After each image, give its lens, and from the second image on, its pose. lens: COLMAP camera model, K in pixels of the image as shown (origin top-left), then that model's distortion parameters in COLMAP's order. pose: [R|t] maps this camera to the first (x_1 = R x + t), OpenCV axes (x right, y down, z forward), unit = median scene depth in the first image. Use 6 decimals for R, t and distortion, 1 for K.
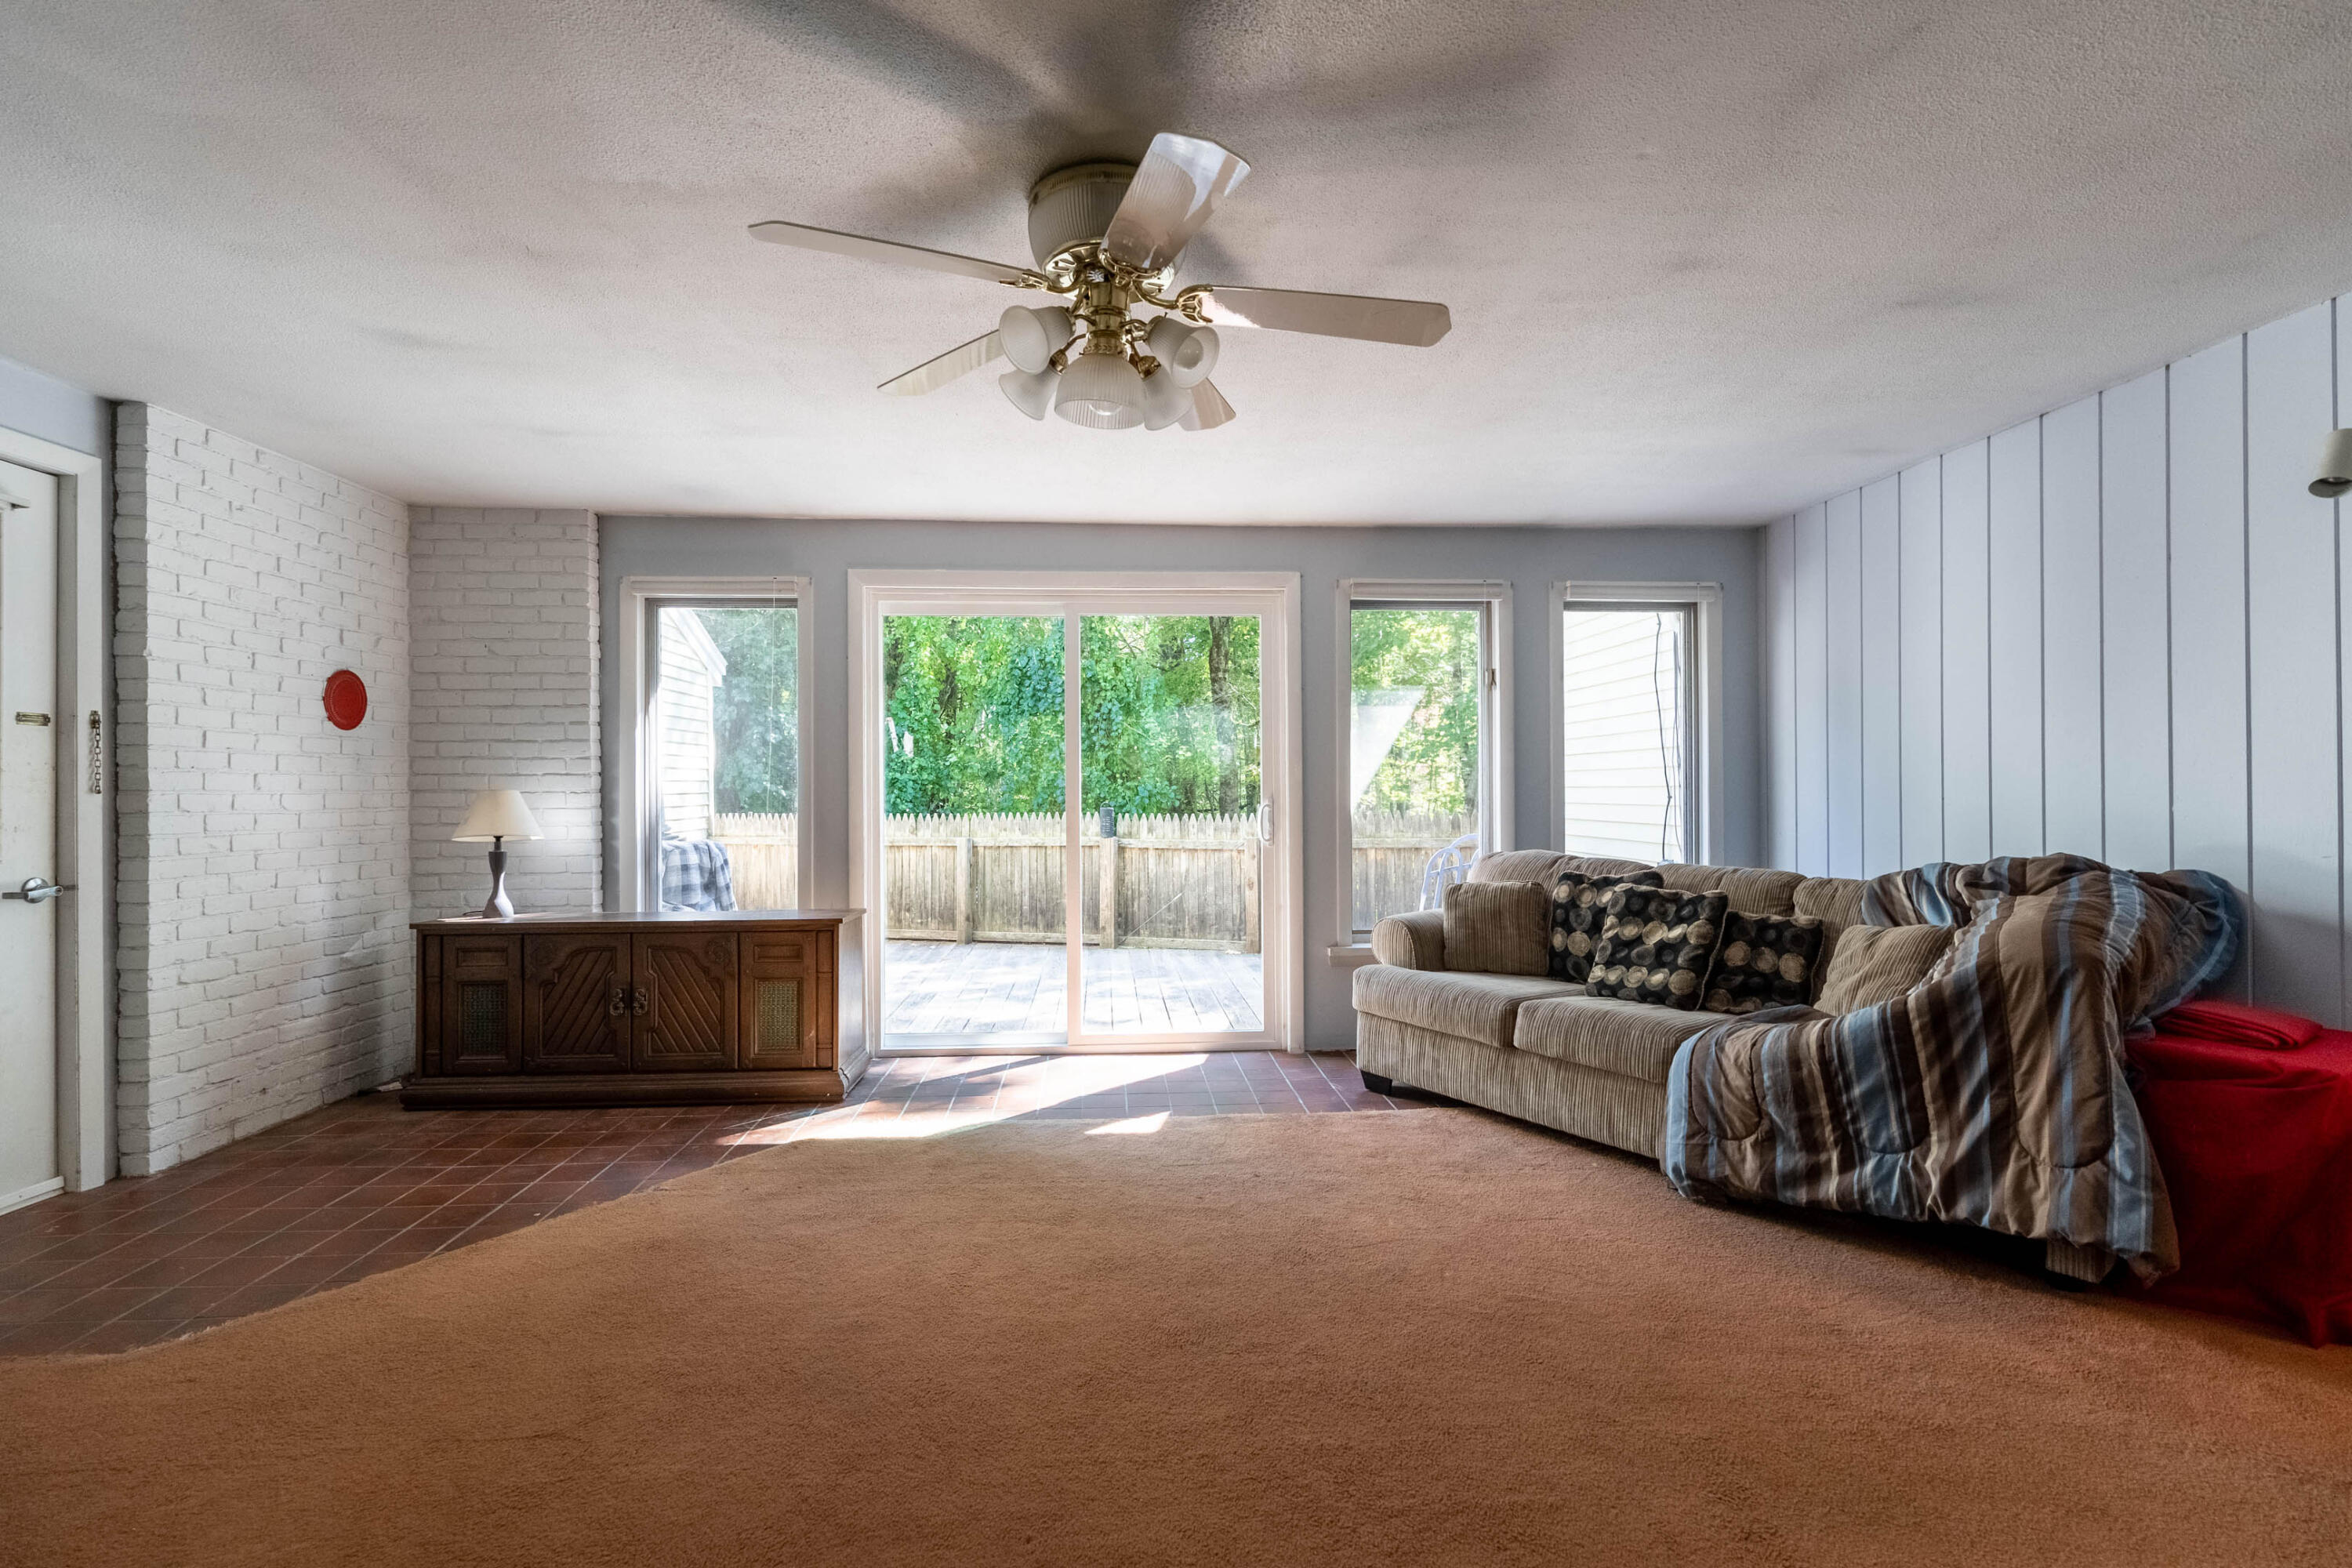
lens RADIAL K [[1096.5, 0, 1171.8], [0, 1096.5, 786.6], [0, 0, 1]] dist [-0.002522, 0.000867]
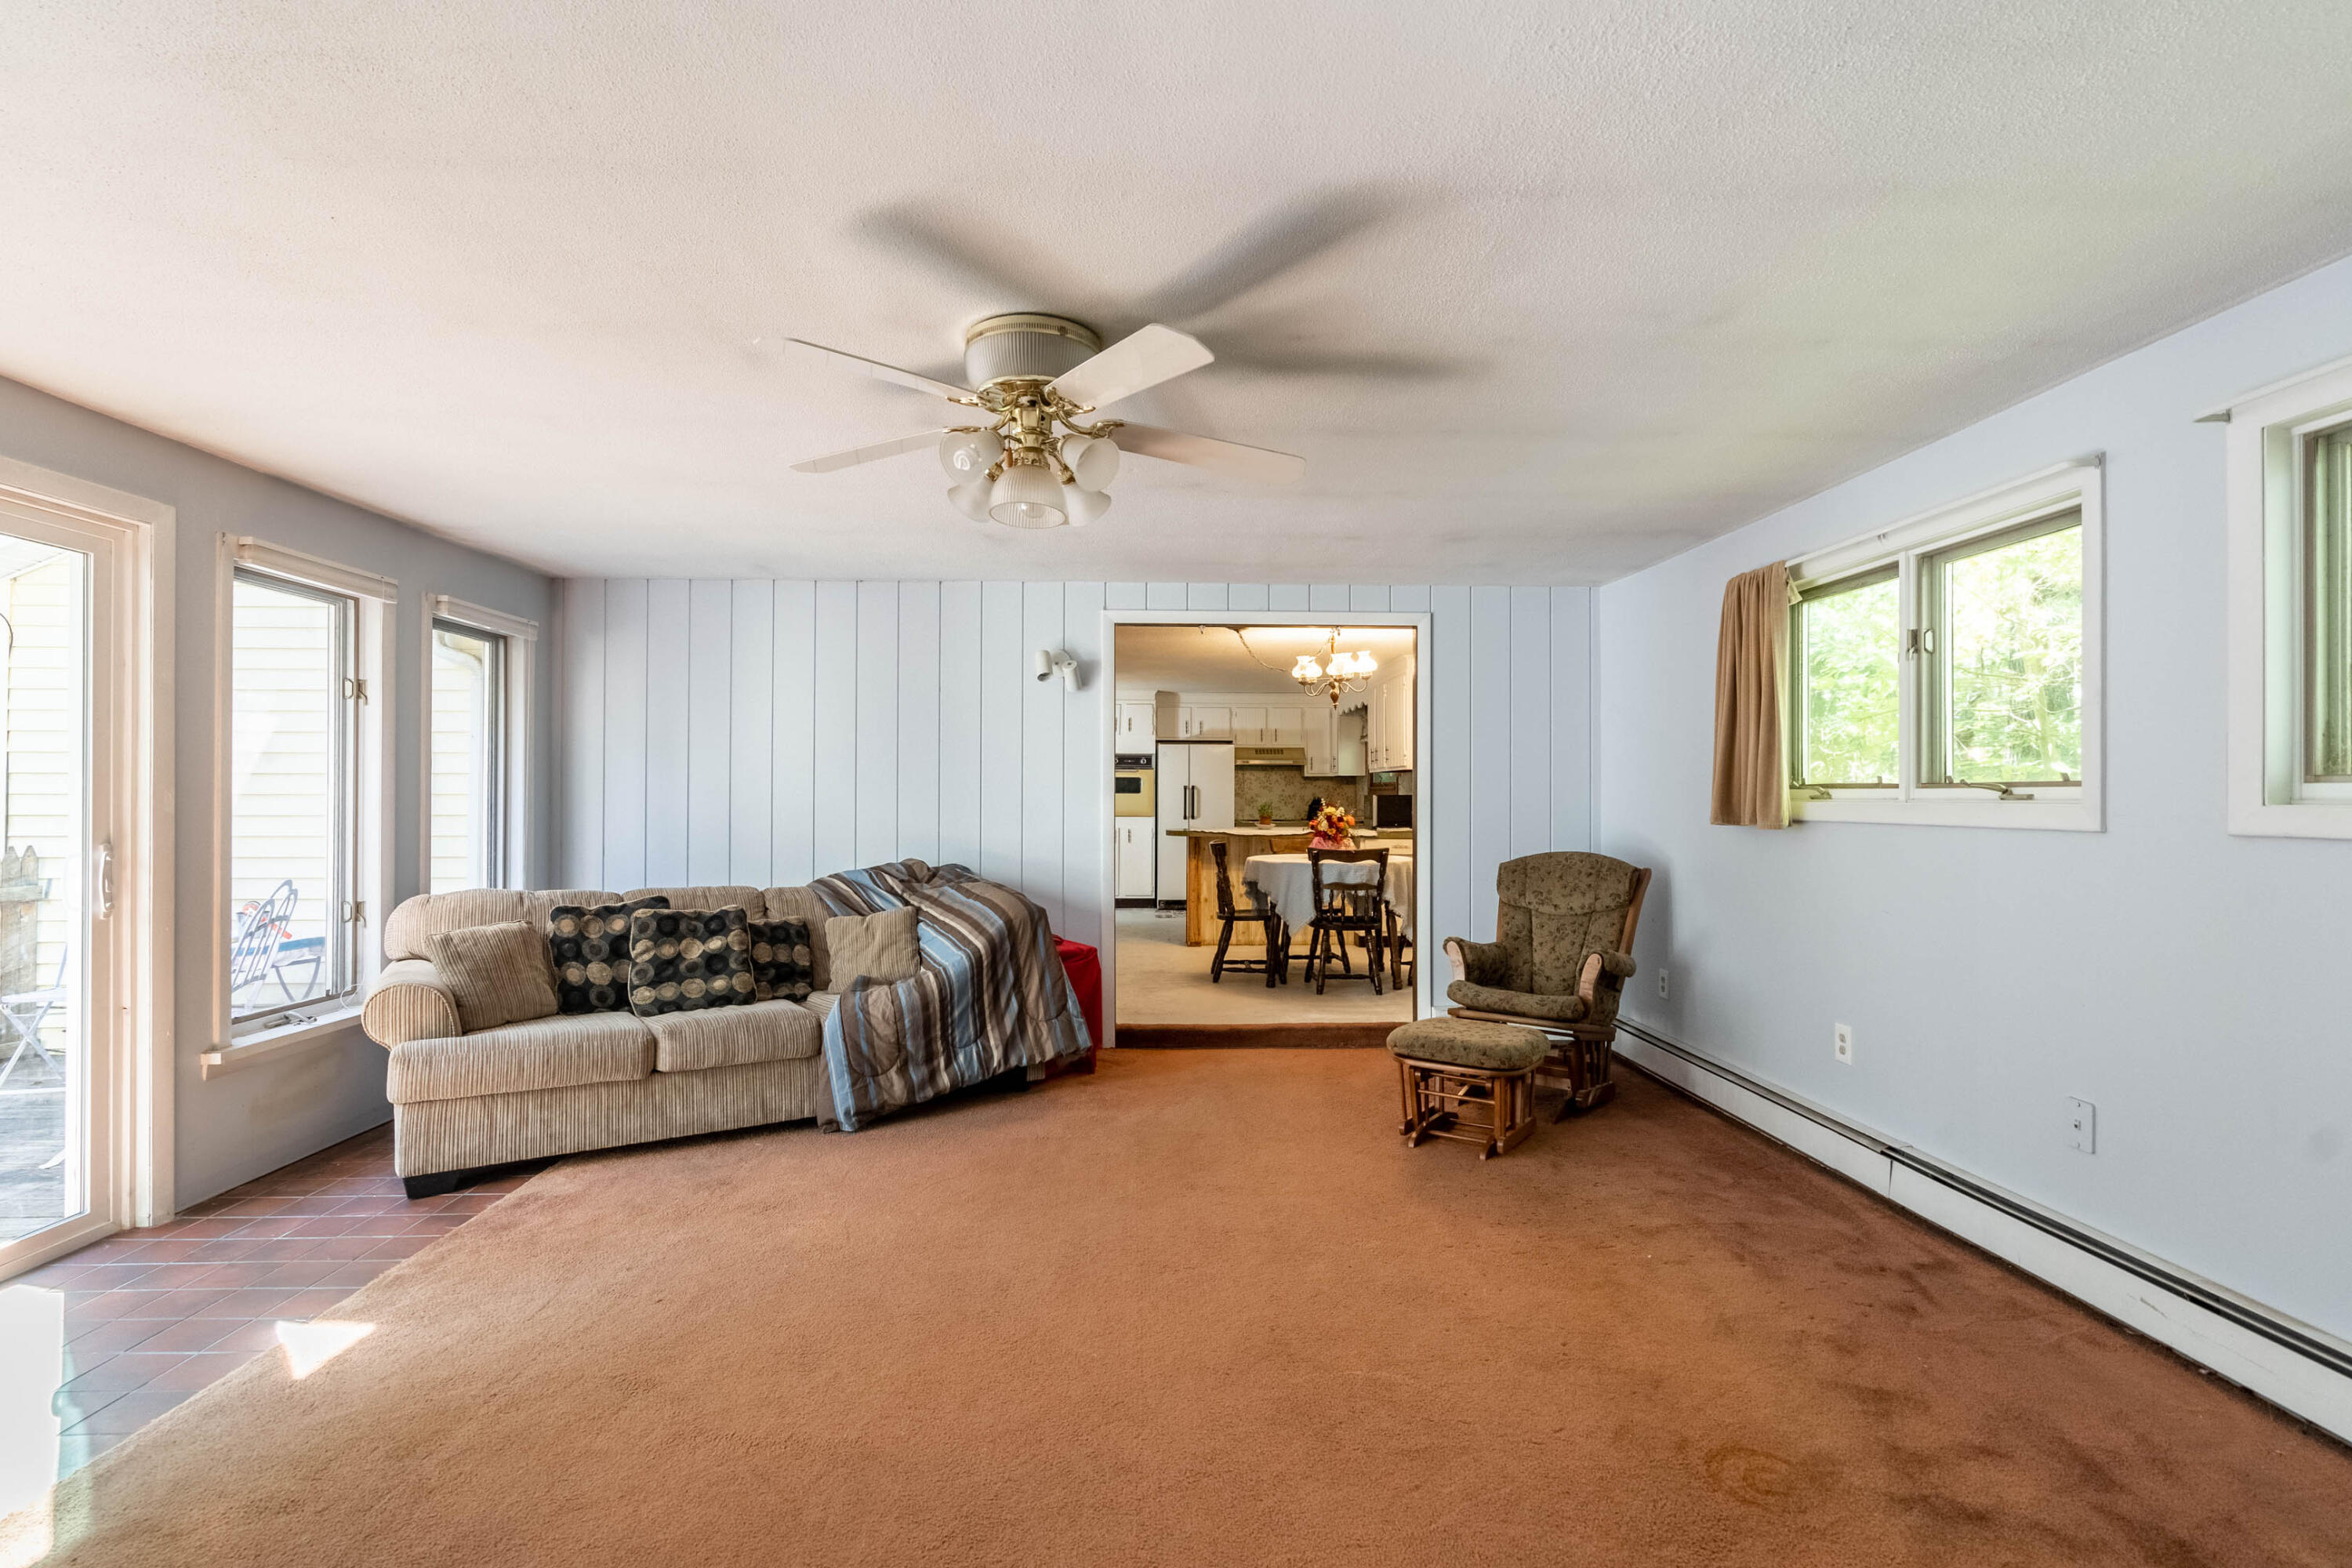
lens RADIAL K [[1096.5, 0, 1174.7], [0, 1096.5, 790.6], [0, 0, 1]] dist [-0.002522, 0.000867]
pose [[0.020031, 0.012405, 0.999722, -0.849785], [-0.003503, 0.999918, -0.012337, -0.023025], [-0.999793, -0.003255, 0.020073, 0.576048]]
